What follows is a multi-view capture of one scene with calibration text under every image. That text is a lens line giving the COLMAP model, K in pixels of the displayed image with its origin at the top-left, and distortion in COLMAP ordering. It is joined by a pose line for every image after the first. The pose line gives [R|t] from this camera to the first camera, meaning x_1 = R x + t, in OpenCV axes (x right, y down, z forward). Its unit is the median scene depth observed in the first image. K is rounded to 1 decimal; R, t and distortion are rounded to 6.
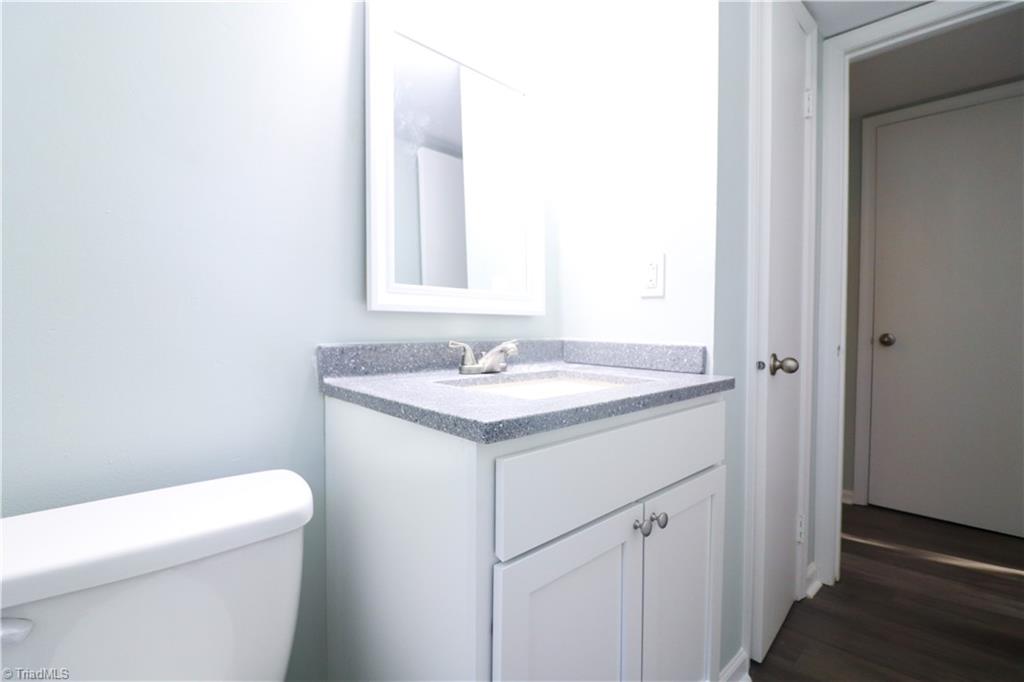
lens RADIAL K [[476.4, 0, 508.1], [0, 476.4, 337.4], [0, 0, 1]] dist [-0.009028, -0.001056]
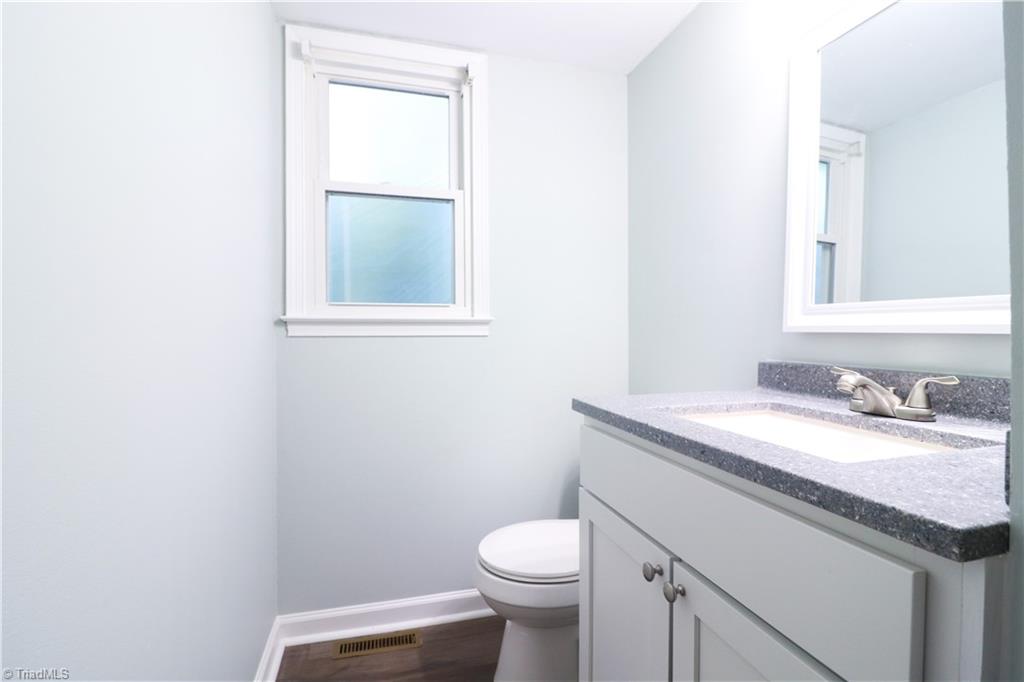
lens RADIAL K [[476.4, 0, 507.8], [0, 476.4, 342.0], [0, 0, 1]] dist [-0.009028, -0.001056]
pose [[-0.463330, 0.014314, -0.886070, 0.969396], [-0.030209, 0.999033, 0.031935, -0.048811], [0.885671, 0.041563, -0.462449, 0.929893]]
